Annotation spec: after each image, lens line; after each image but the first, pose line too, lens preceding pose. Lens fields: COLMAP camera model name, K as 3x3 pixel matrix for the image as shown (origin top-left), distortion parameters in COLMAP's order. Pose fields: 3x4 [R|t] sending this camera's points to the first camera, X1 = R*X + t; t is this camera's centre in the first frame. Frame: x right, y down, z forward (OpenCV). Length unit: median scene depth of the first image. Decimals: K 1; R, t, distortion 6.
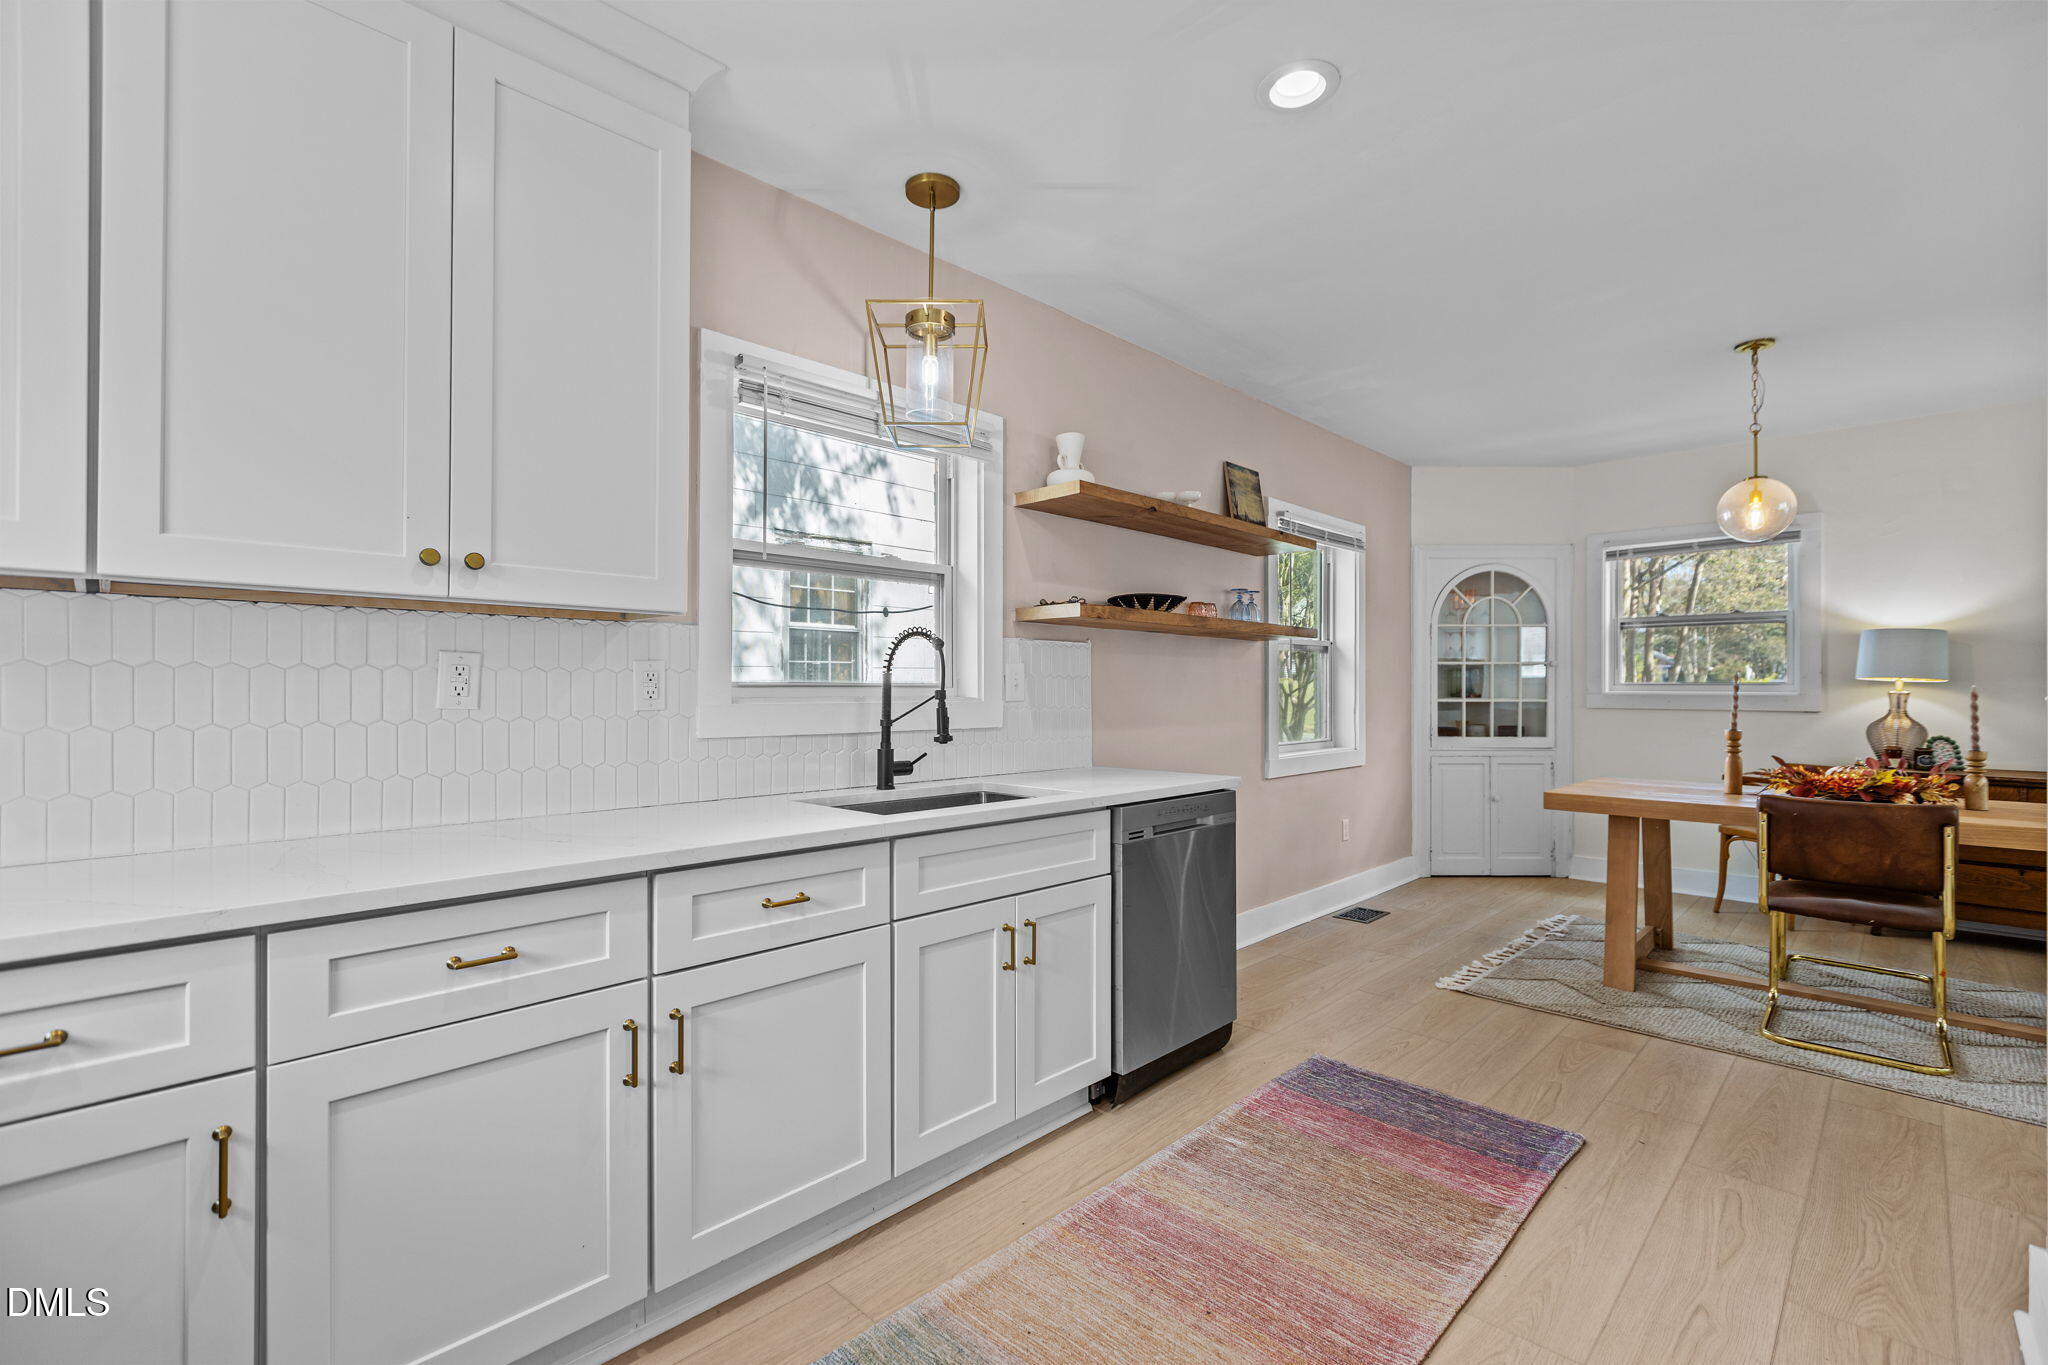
lens RADIAL K [[913.2, 0, 1025.3], [0, 913.2, 684.0], [0, 0, 1]] dist [0.004916, -0.001343]
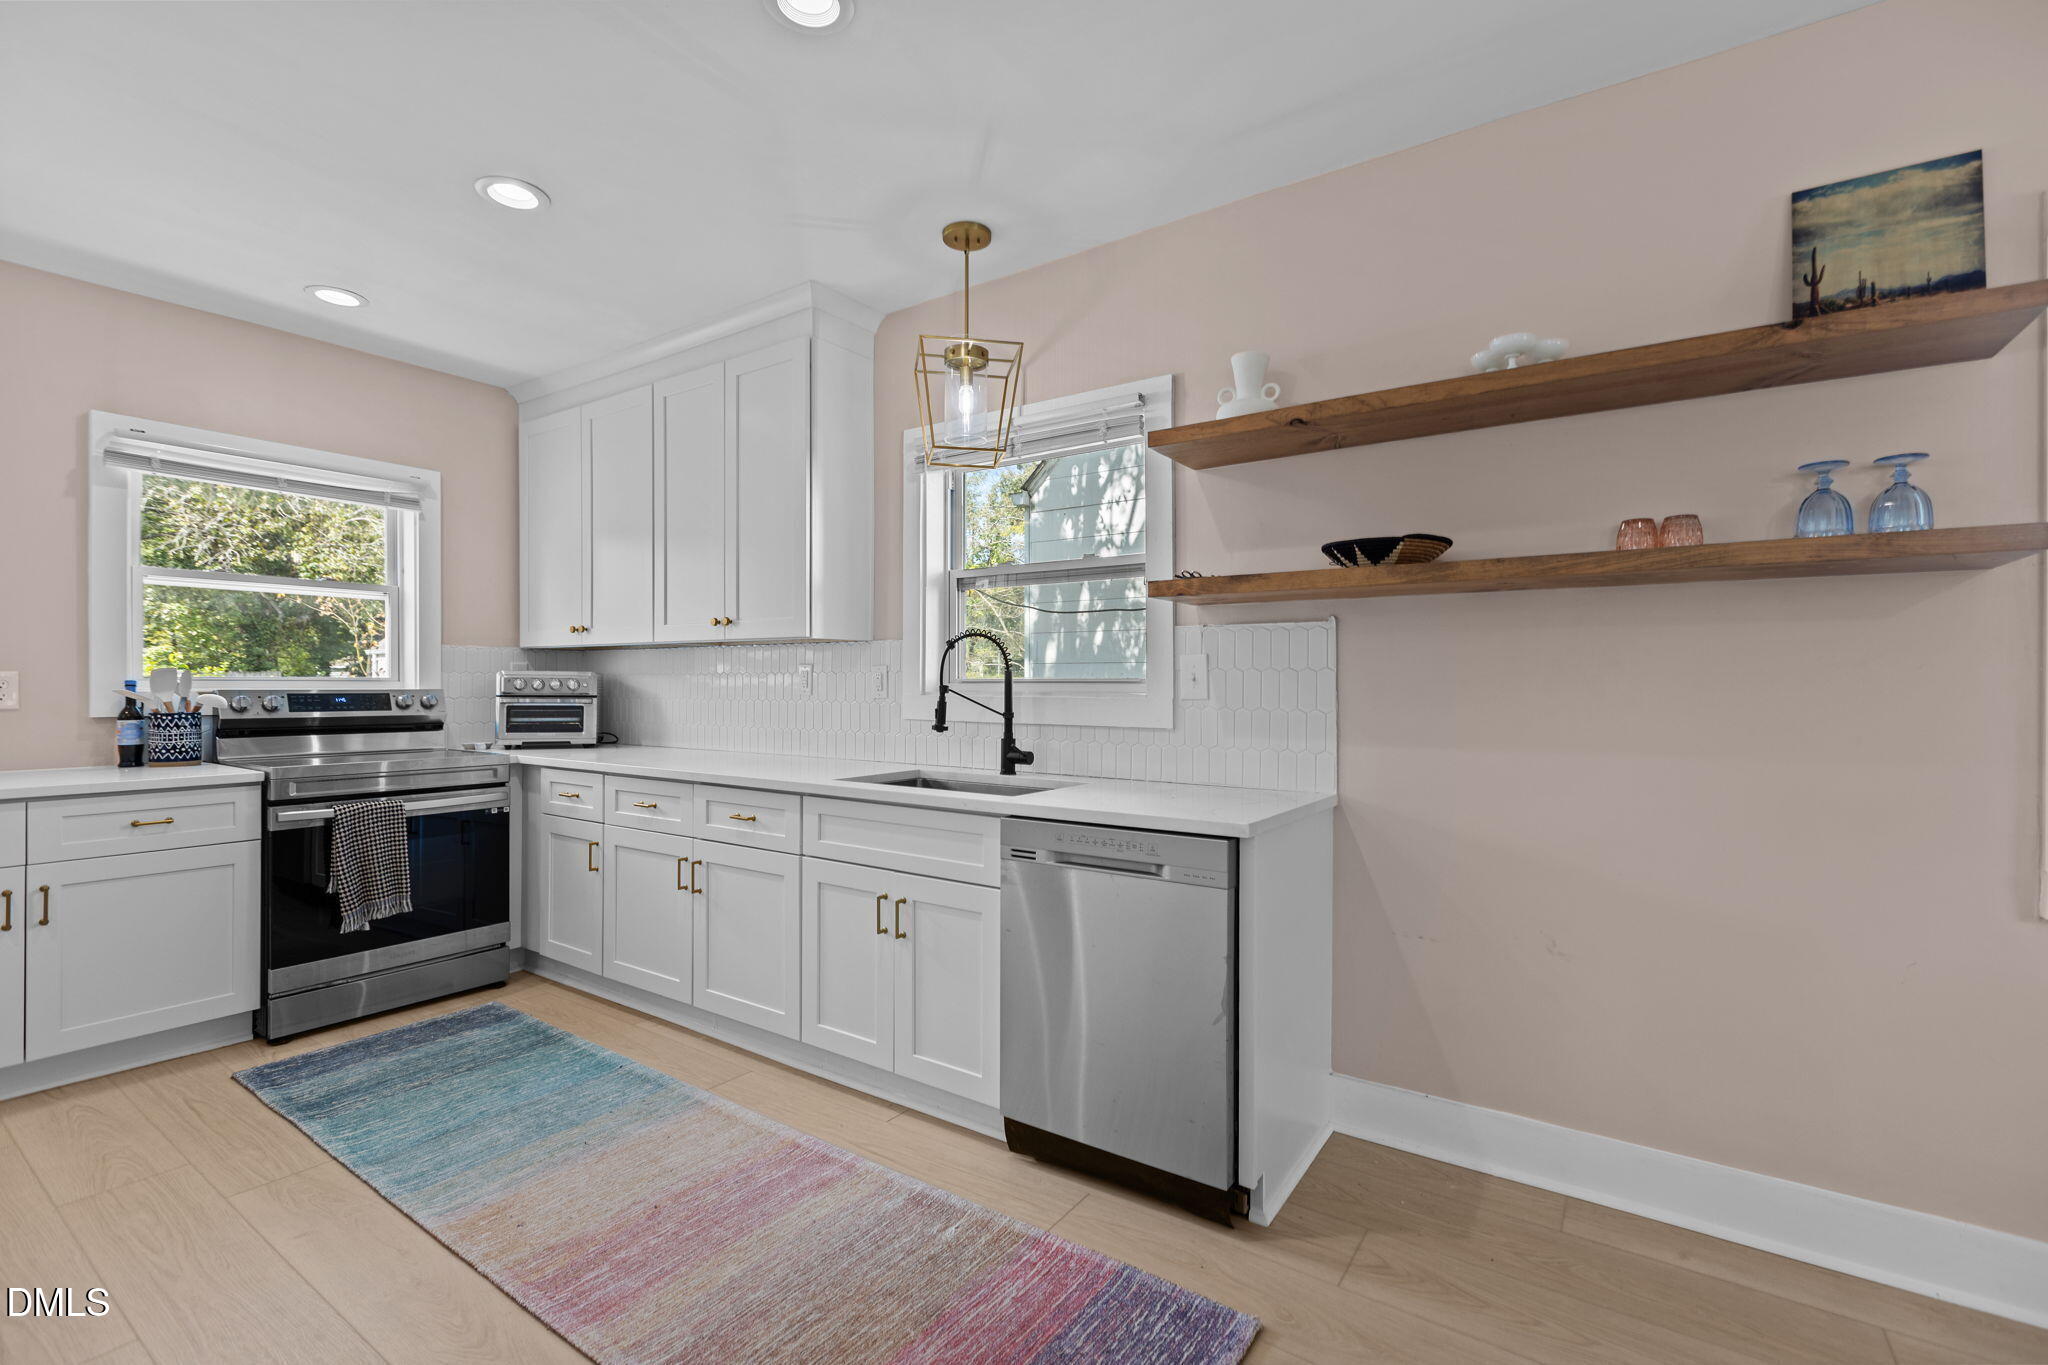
lens RADIAL K [[913.2, 0, 1020.3], [0, 913.2, 678.5], [0, 0, 1]] dist [0.004916, -0.001343]
pose [[0.158540, -0.001846, -0.987351, 0.687768], [0.005369, 0.999985, -0.001008, -0.000244], [0.987338, -0.005142, 0.158547, 0.605212]]
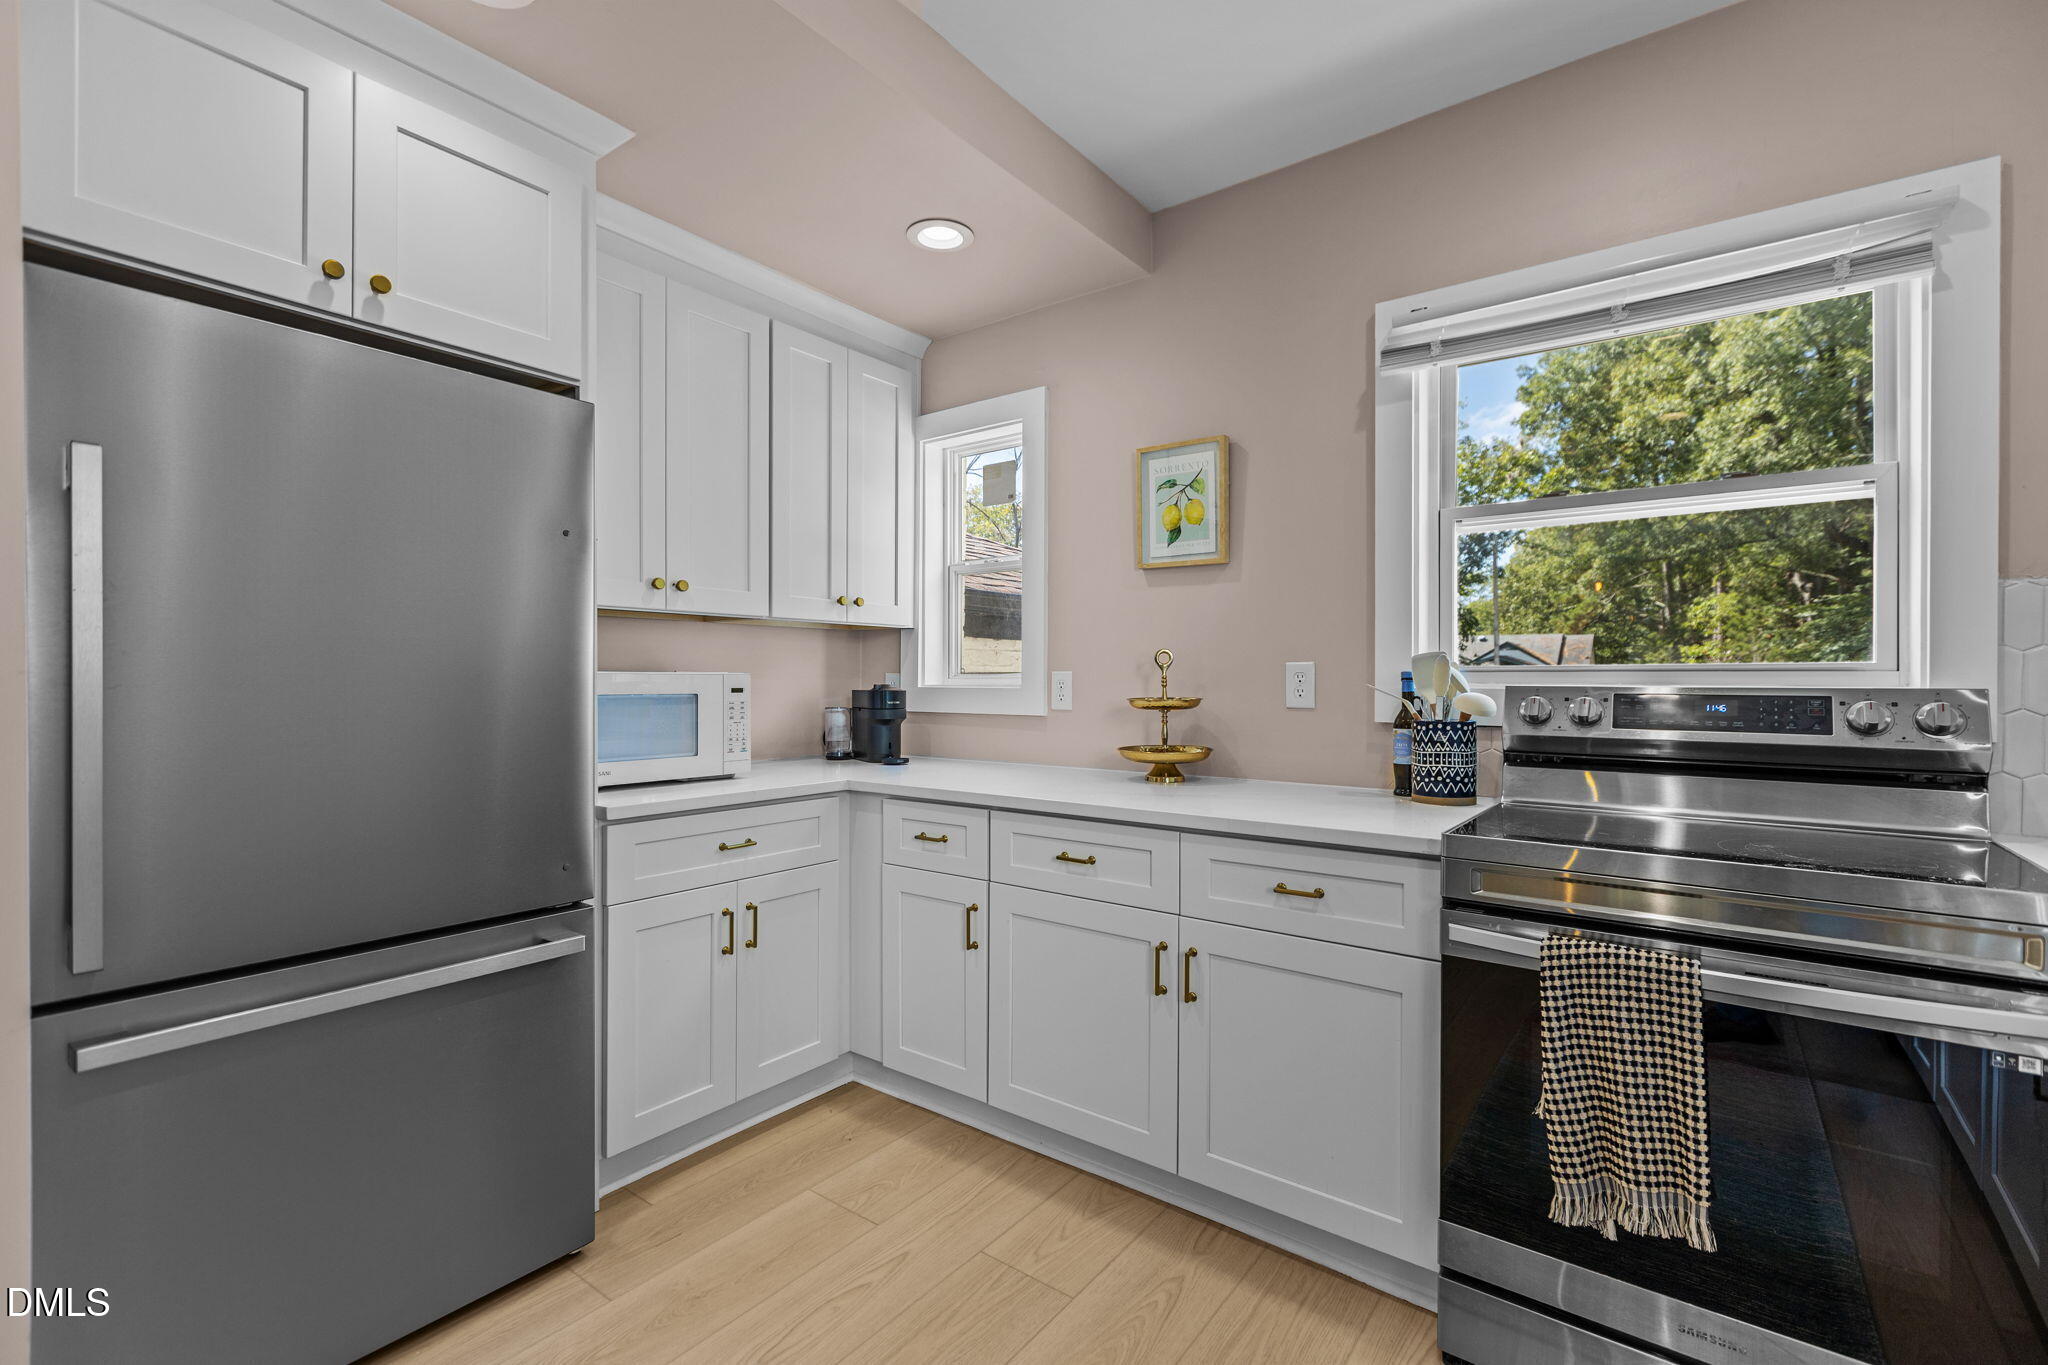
lens RADIAL K [[913.2, 0, 1013.5], [0, 913.2, 685.7], [0, 0, 1]] dist [0.004916, -0.001343]
pose [[-0.991995, 0.000793, -0.126277, 0.024588], [0.001023, 0.999998, -0.001756, 0.006106], [0.126275, -0.001871, -0.991993, 0.474876]]
